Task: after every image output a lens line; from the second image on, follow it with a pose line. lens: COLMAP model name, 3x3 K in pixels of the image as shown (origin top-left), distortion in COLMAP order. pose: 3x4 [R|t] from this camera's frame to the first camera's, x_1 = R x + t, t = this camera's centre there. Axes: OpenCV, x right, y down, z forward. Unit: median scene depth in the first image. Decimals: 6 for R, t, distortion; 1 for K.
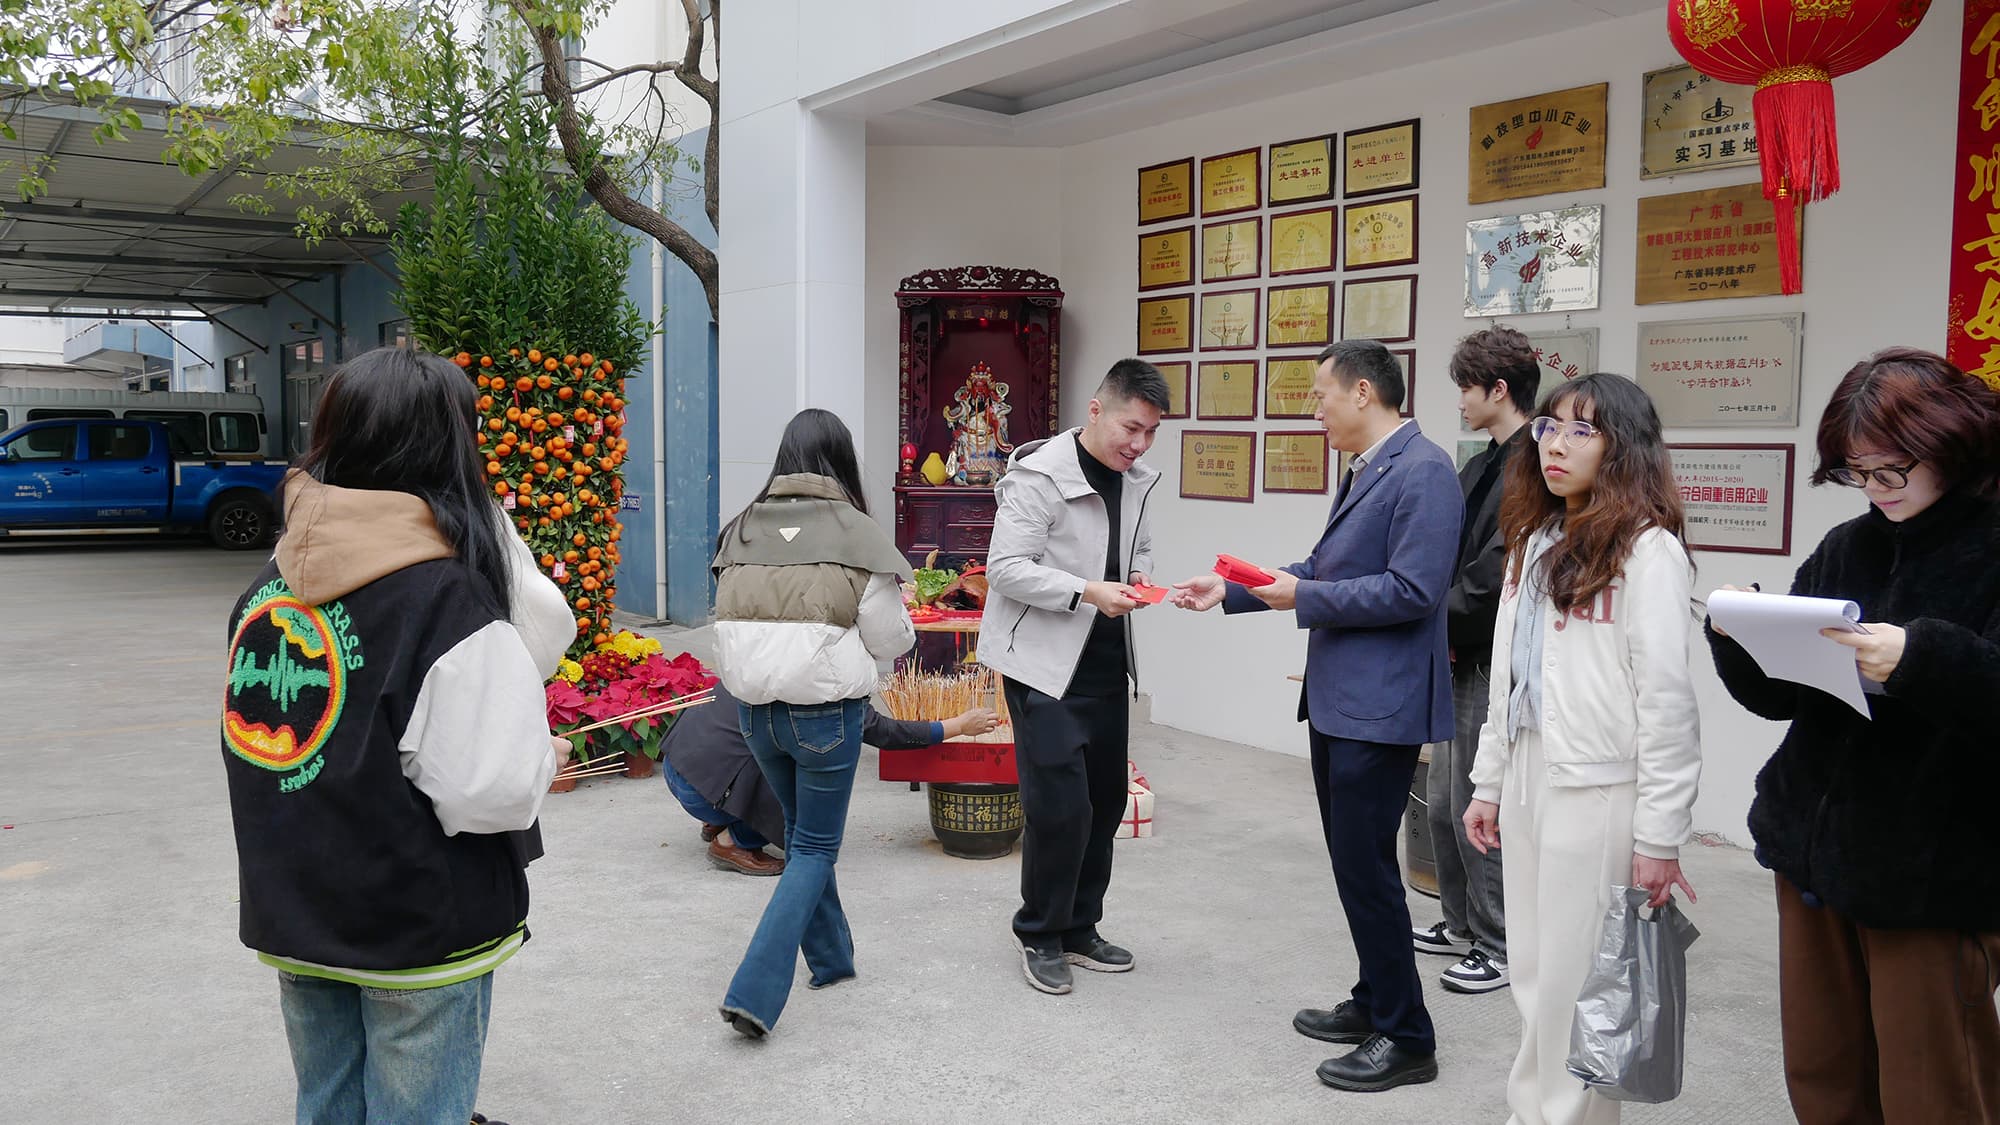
lens RADIAL K [[1418.5, 0, 997.9], [0, 1418.5, 559.2], [0, 0, 1]] dist [-0.057695, 0.027365]
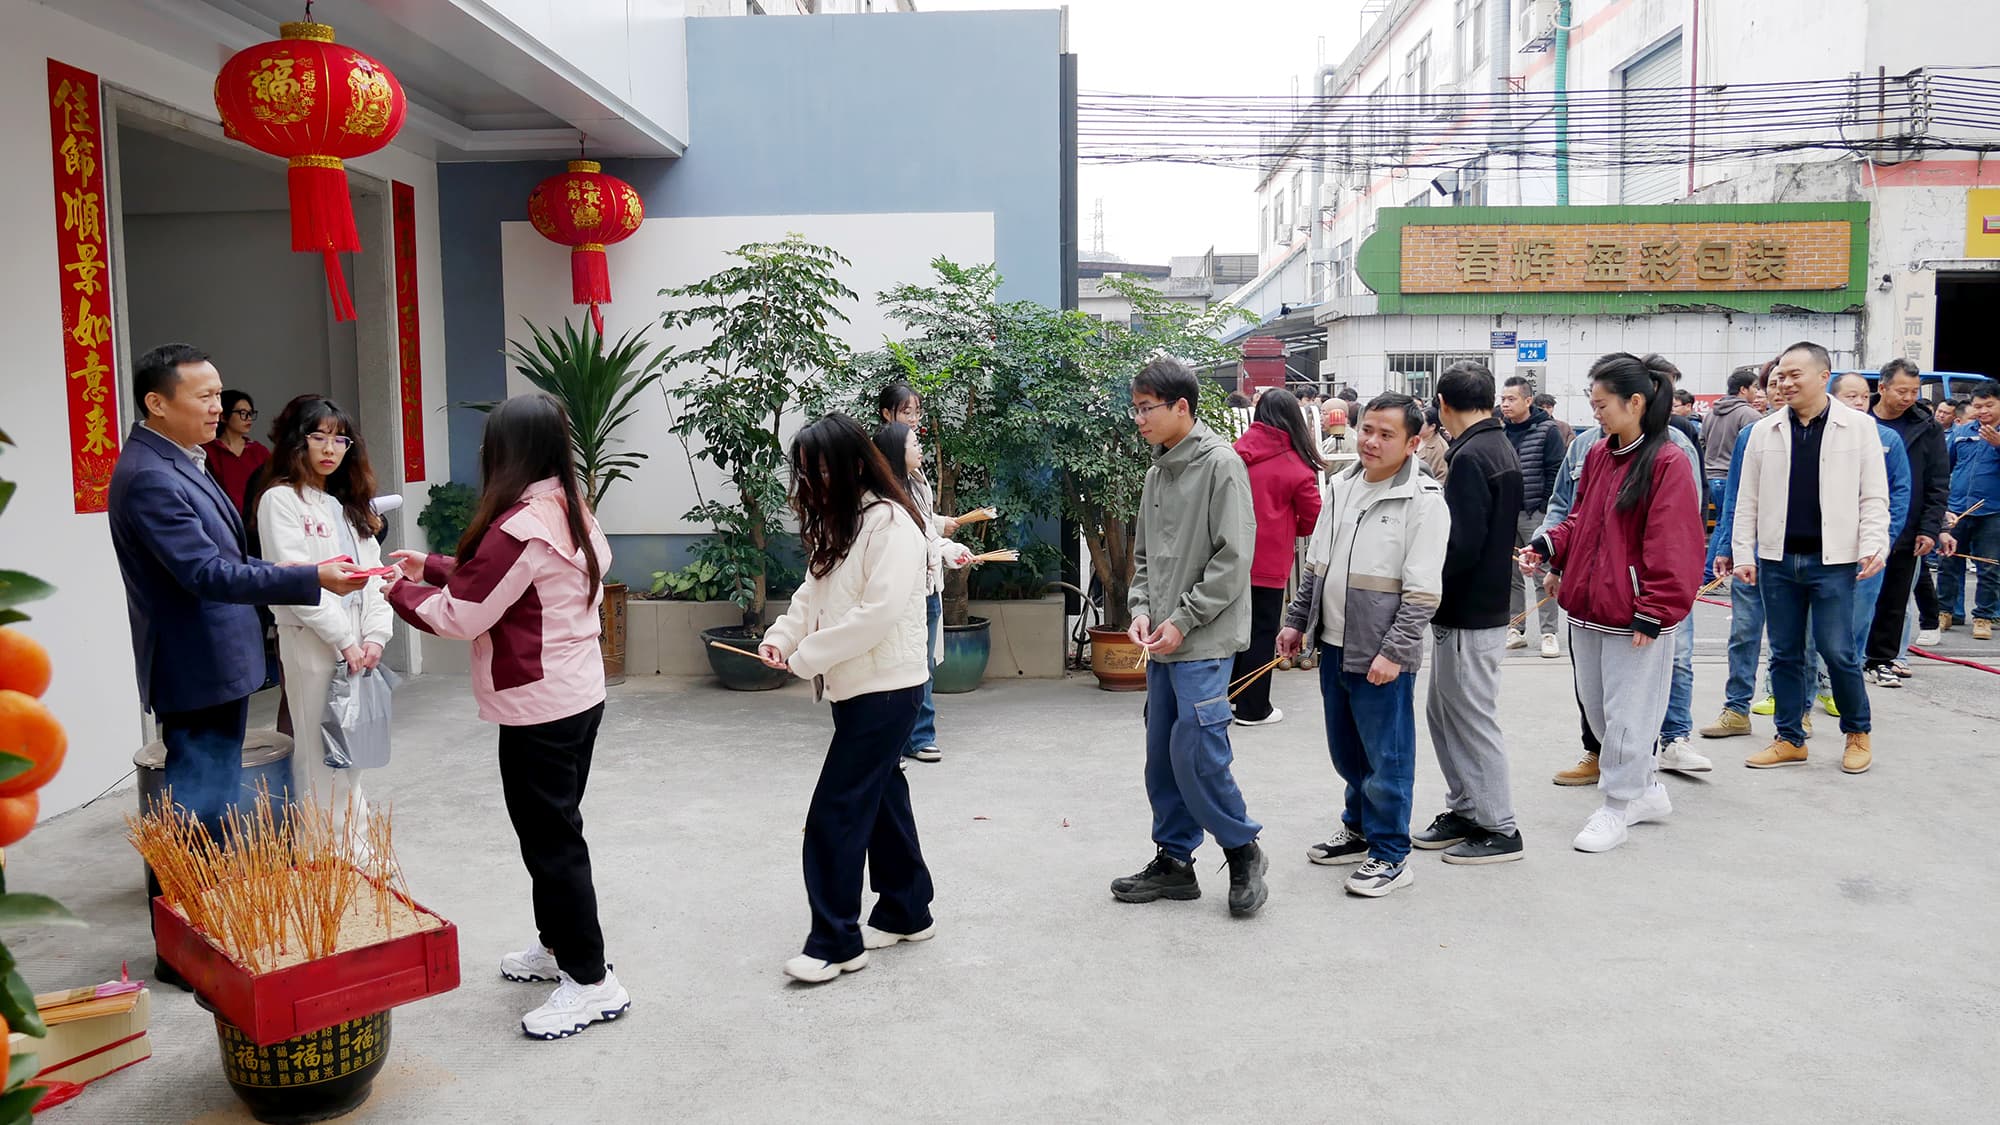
lens RADIAL K [[1418.5, 0, 993.3], [0, 1418.5, 557.4], [0, 0, 1]] dist [-0.057695, 0.027365]
pose [[-0.751501, -0.065336, 0.656488, -0.528290], [0.055548, 0.985284, 0.161647, -0.093356], [-0.657389, 0.157945, -0.736813, 1.030156]]
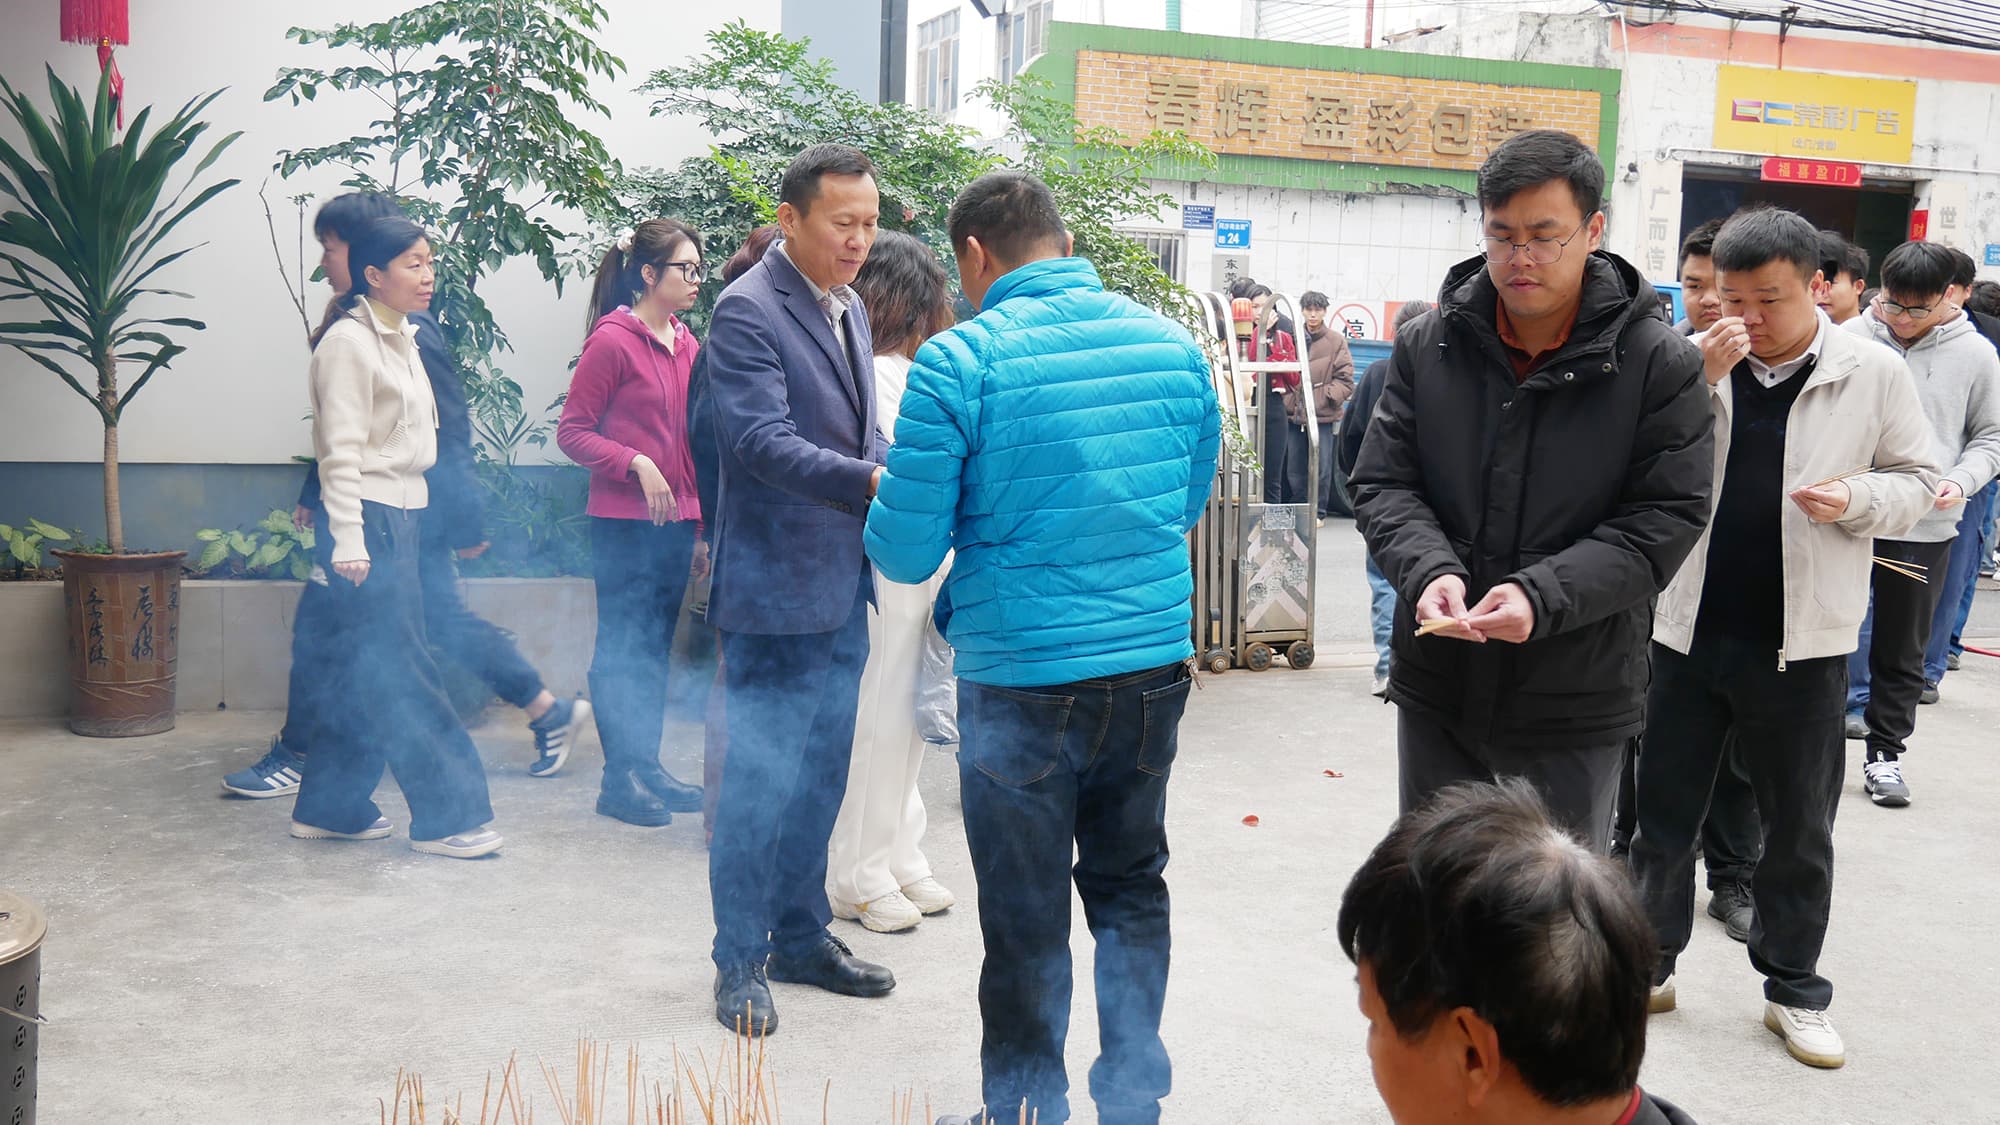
lens RADIAL K [[1956.0, 0, 998.6], [0, 1956.0, 565.0], [0, 0, 1]] dist [-0.013817, 0.000000]
pose [[-0.942472, -0.081367, 0.324231, -0.138461], [-0.015884, 0.979729, 0.199696, -0.079310], [-0.333907, 0.183058, -0.924660, 1.095141]]
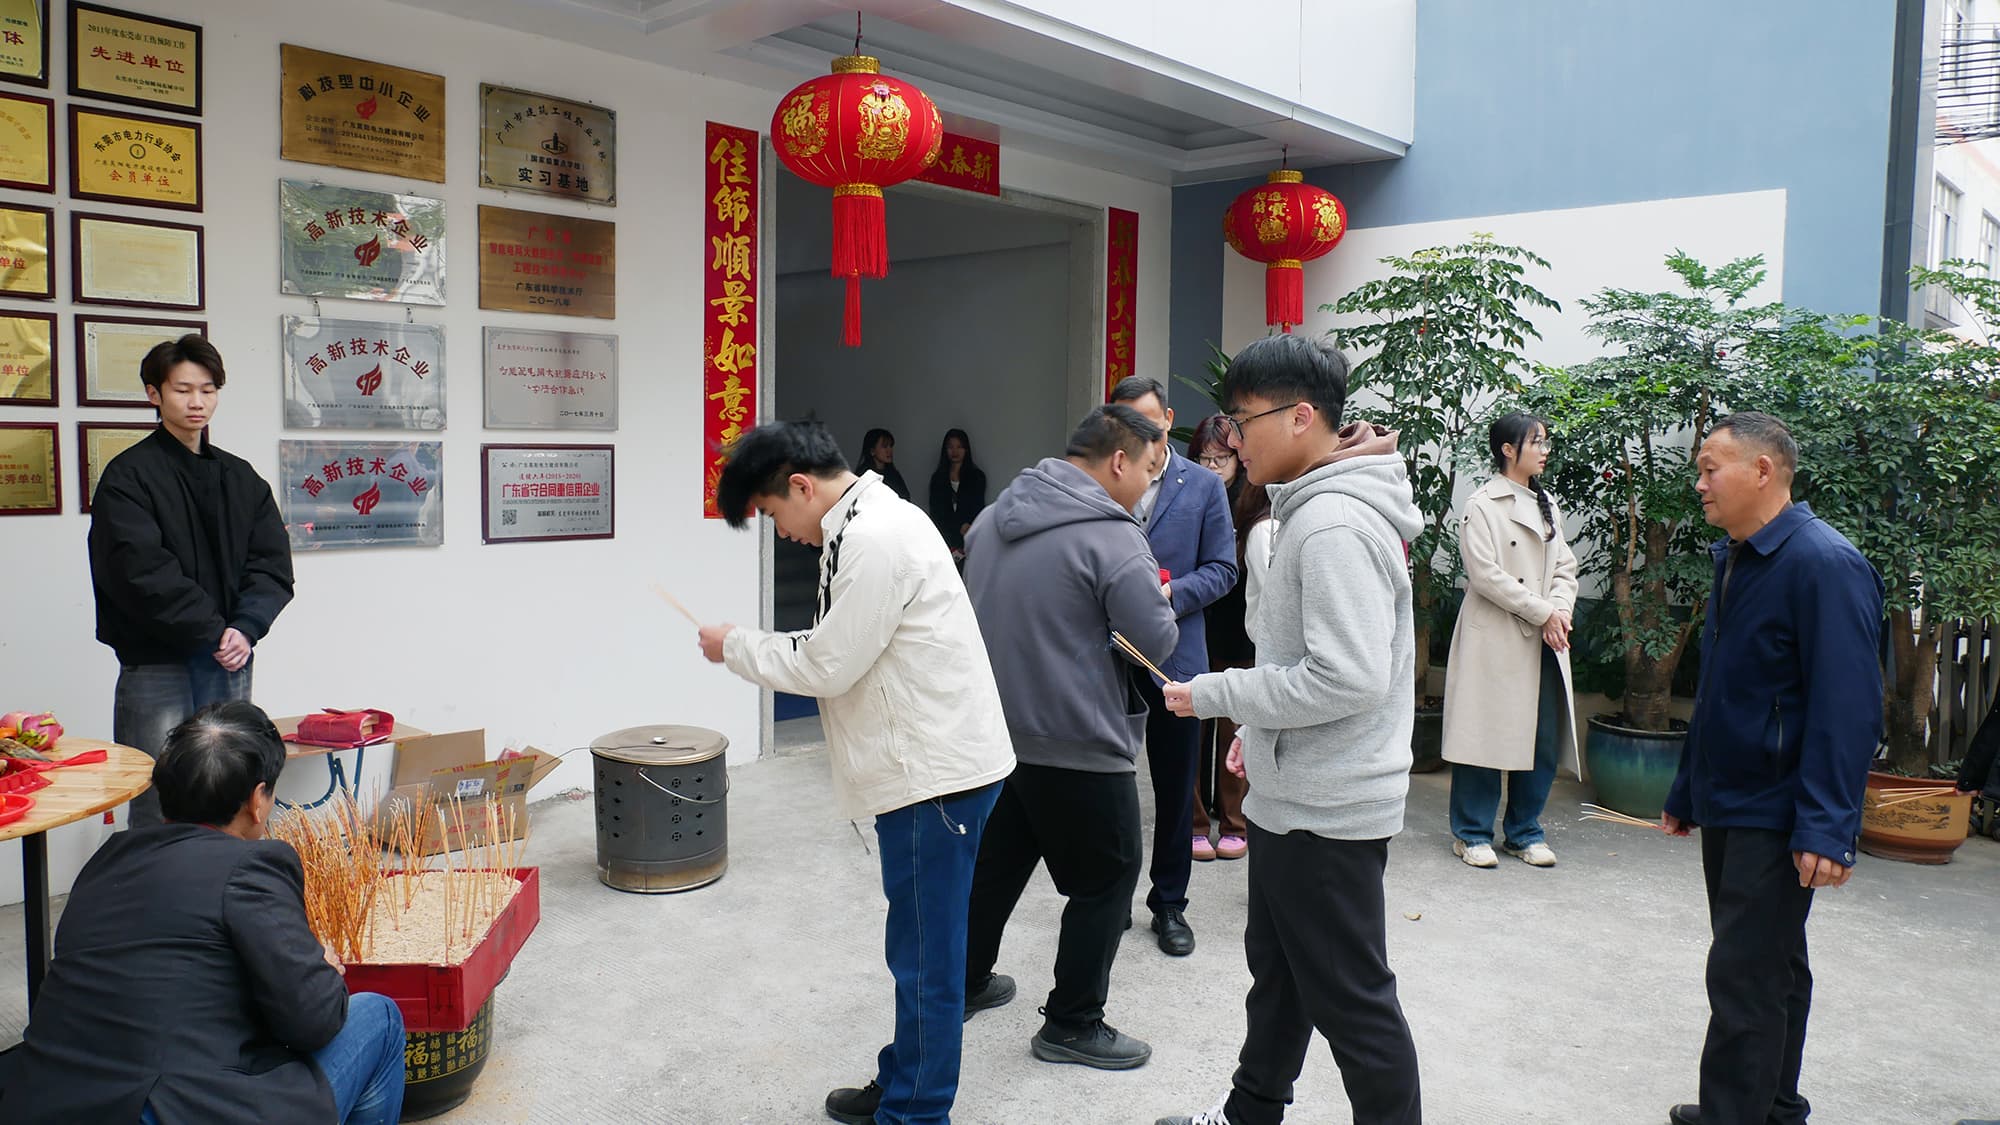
lens RADIAL K [[1418.5, 0, 993.8], [0, 1418.5, 557.3], [0, 0, 1]] dist [-0.057695, 0.027365]
pose [[-0.142407, -0.086467, 0.986024, -0.549078], [0.060873, 0.993526, 0.095917, -0.067165], [-0.987935, 0.073681, -0.136222, 0.687007]]
